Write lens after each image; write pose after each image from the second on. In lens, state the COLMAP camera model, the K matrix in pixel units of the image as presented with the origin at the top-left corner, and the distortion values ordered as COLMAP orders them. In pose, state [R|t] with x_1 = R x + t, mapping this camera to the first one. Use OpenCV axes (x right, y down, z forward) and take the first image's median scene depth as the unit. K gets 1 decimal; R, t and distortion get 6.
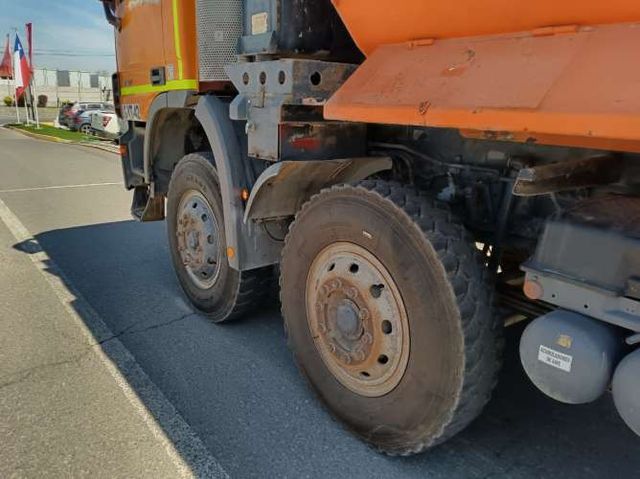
lens RADIAL K [[509.8, 0, 320.0], [0, 509.8, 239.5], [0, 0, 1]] dist [0.059357, -0.083899]
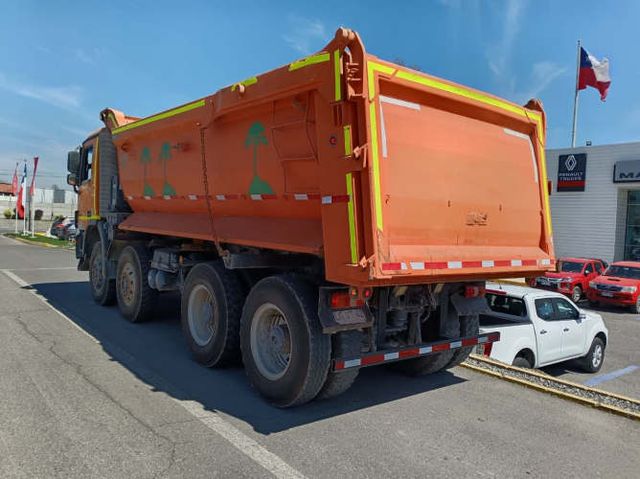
lens RADIAL K [[509.8, 0, 320.0], [0, 509.8, 239.5], [0, 0, 1]] dist [0.059357, -0.083899]
pose [[0.999529, 0.020035, 0.023242, 0.107229], [-0.014387, 0.974993, -0.221768, 0.051267], [-0.027104, 0.221329, 0.974823, -0.211102]]
